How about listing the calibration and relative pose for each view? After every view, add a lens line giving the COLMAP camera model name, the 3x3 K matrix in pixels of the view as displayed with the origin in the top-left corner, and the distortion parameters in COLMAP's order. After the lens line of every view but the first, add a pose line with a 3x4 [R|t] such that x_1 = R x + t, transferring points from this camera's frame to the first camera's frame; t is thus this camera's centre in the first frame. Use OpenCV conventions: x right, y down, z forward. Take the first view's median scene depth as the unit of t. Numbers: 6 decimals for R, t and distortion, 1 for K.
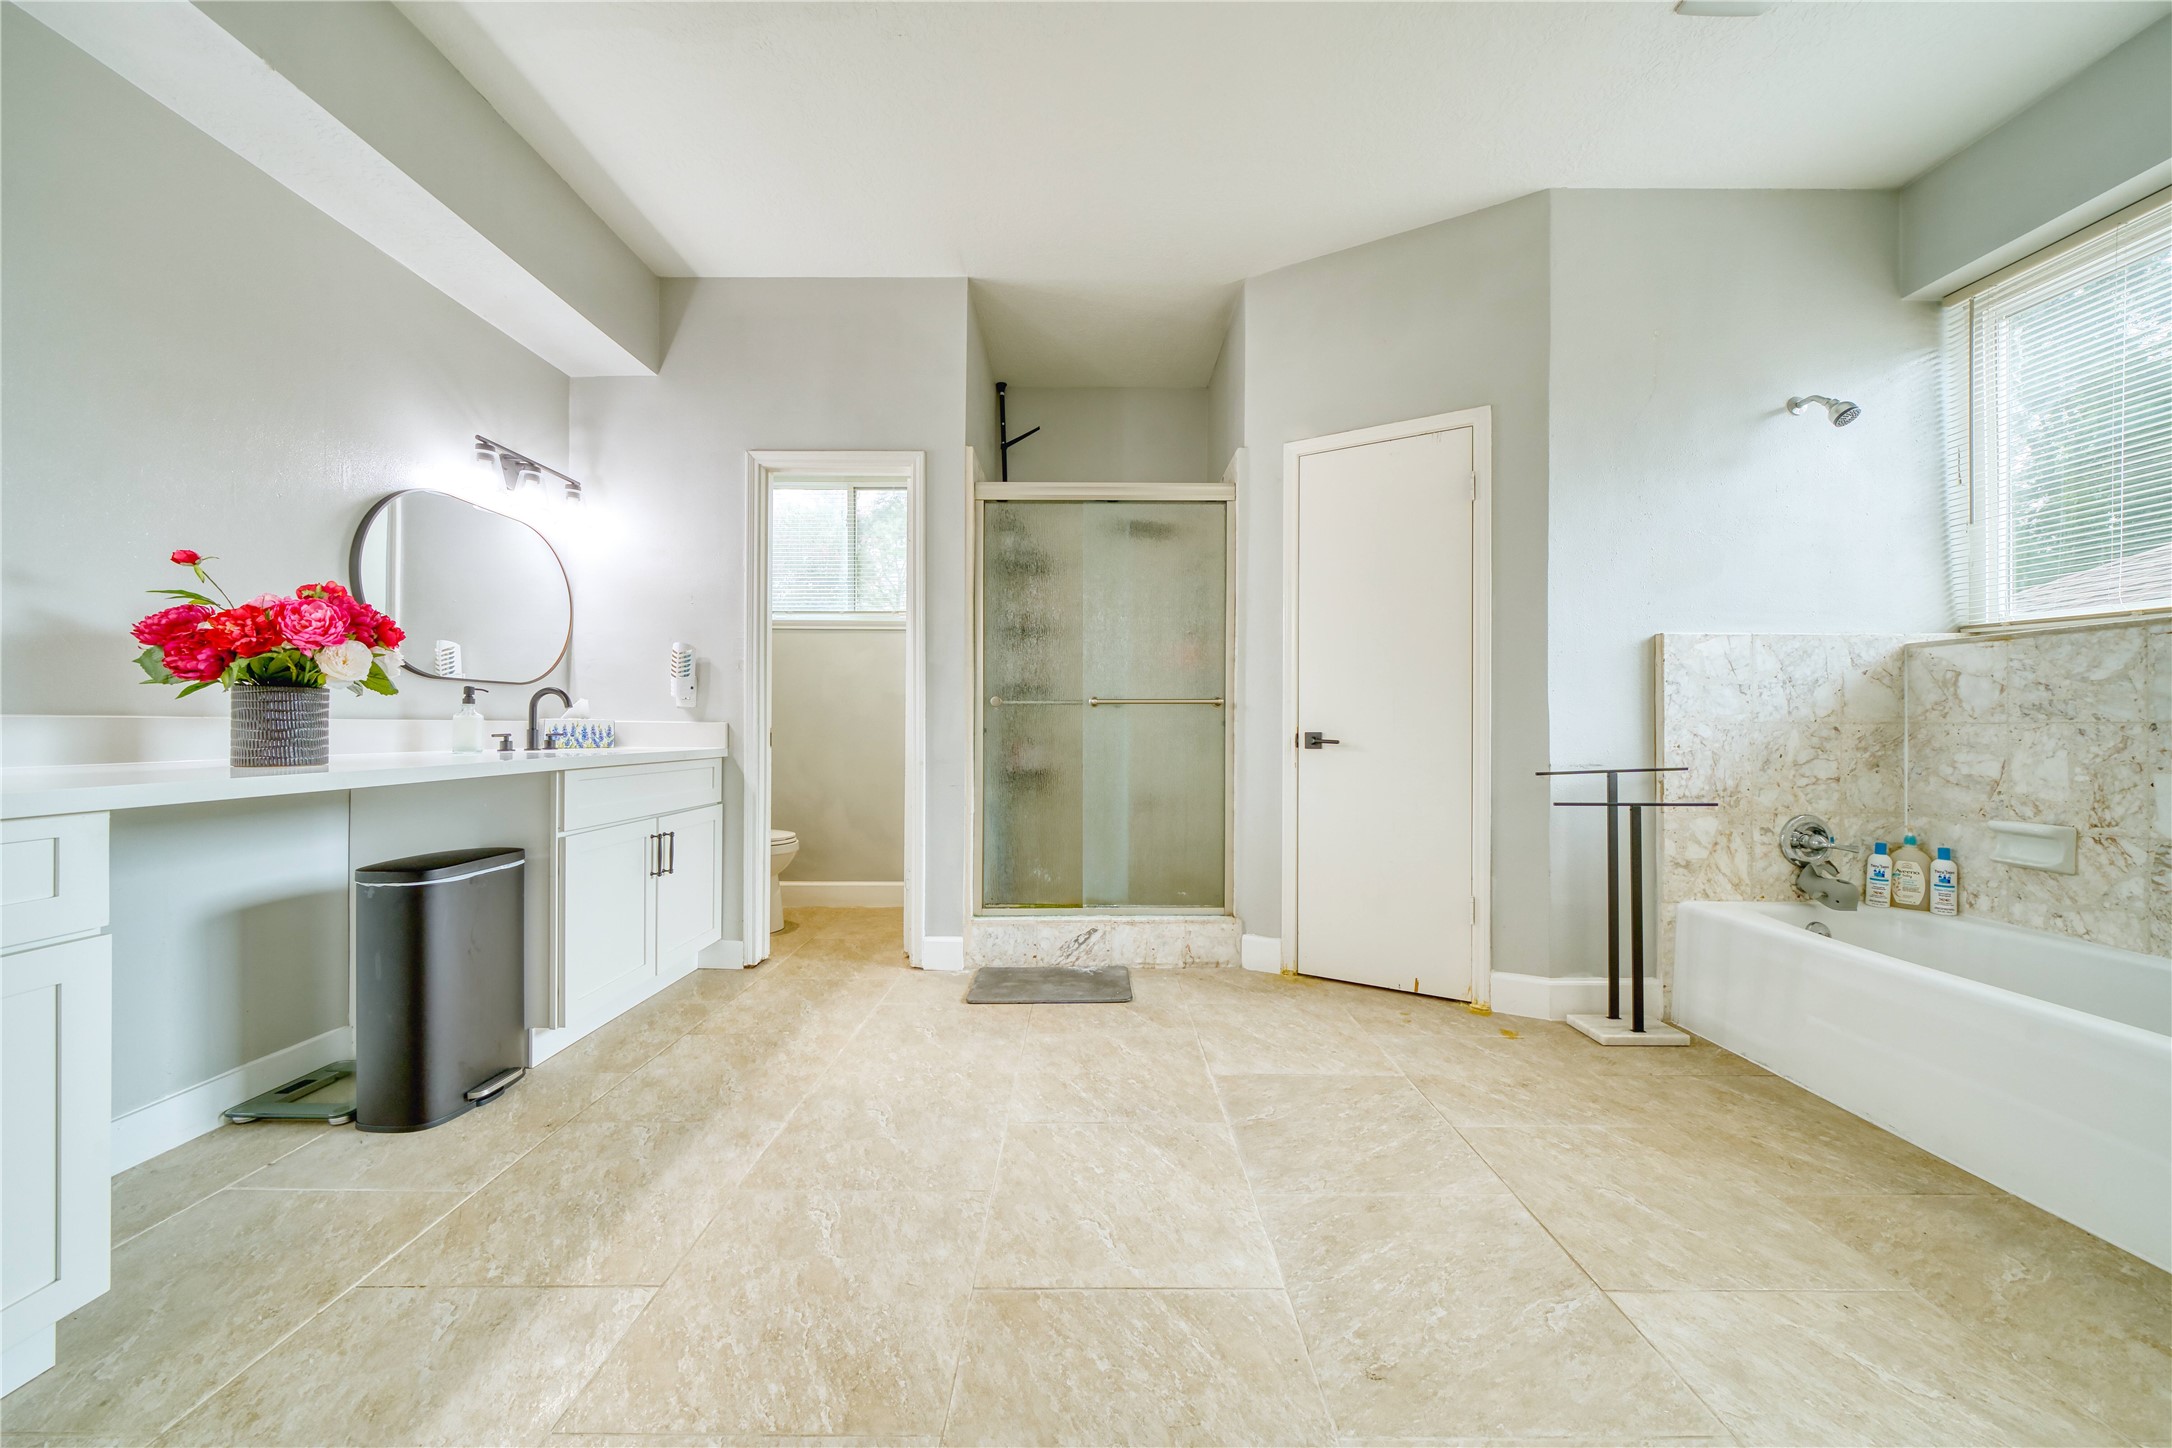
lens RADIAL K [[745.5, 0, 1087.1], [0, 745.5, 726.0], [0, 0, 1]] dist [-0.007552, 0.000300]
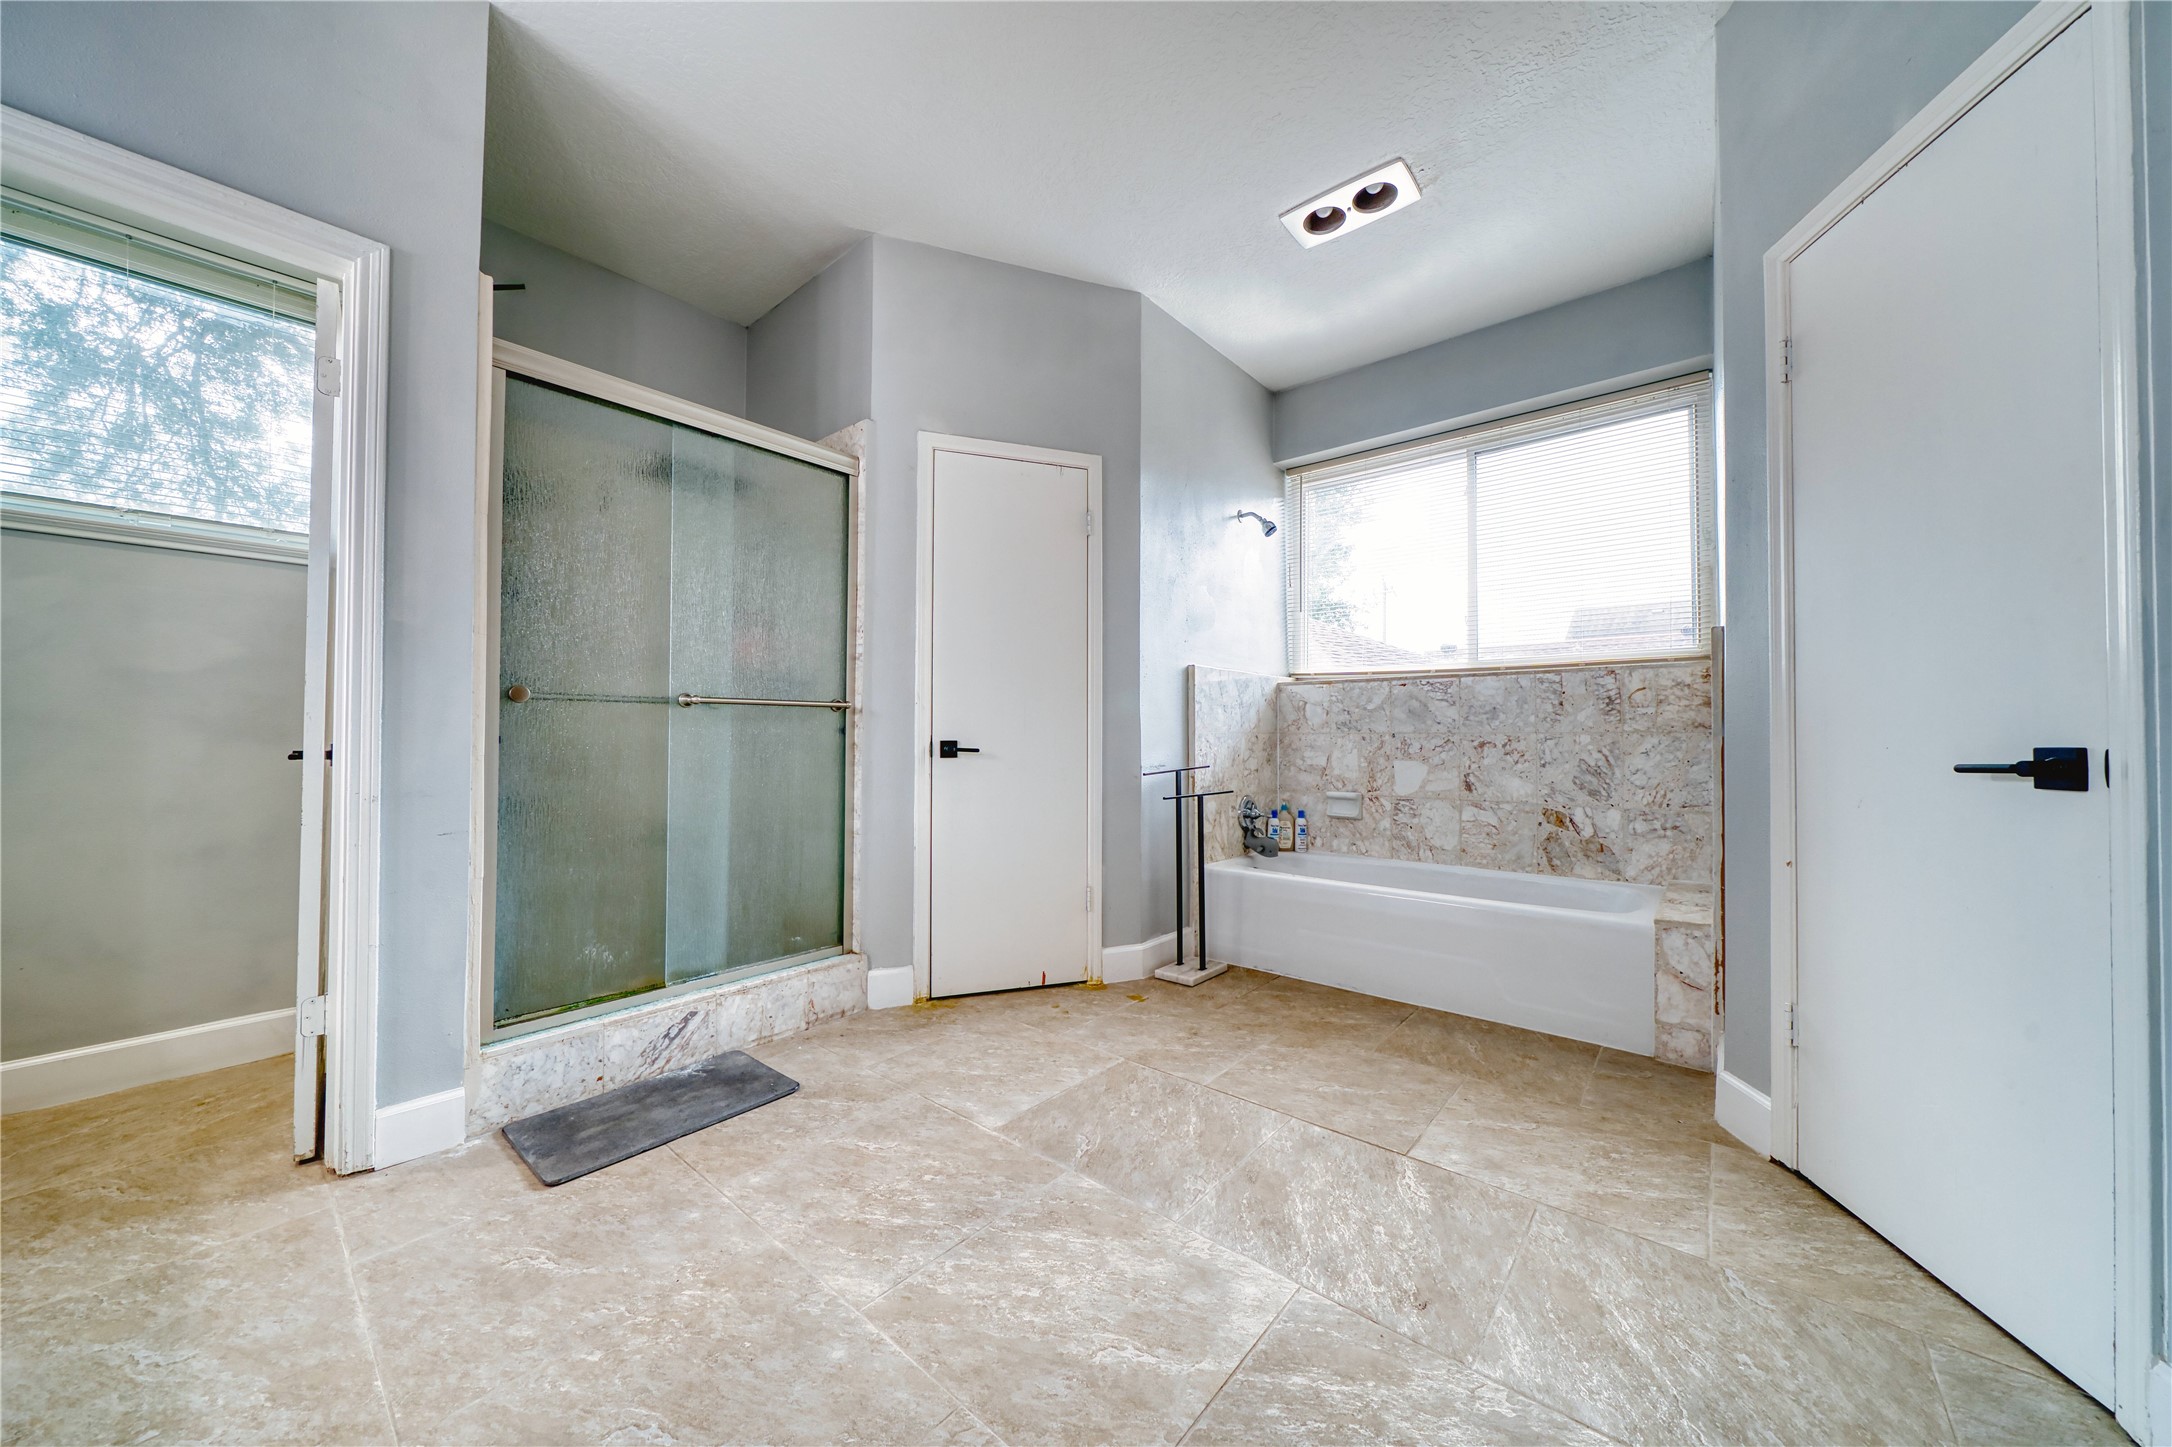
lens RADIAL K [[745.5, 0, 1087.0], [0, 745.5, 723.9], [0, 0, 1]] dist [-0.007552, 0.000300]
pose [[0.647851, 0.012555, 0.761663, -0.359356], [-0.001944, 0.999888, -0.014829, 0.000838], [-0.761764, 0.008127, 0.647803, 0.281774]]
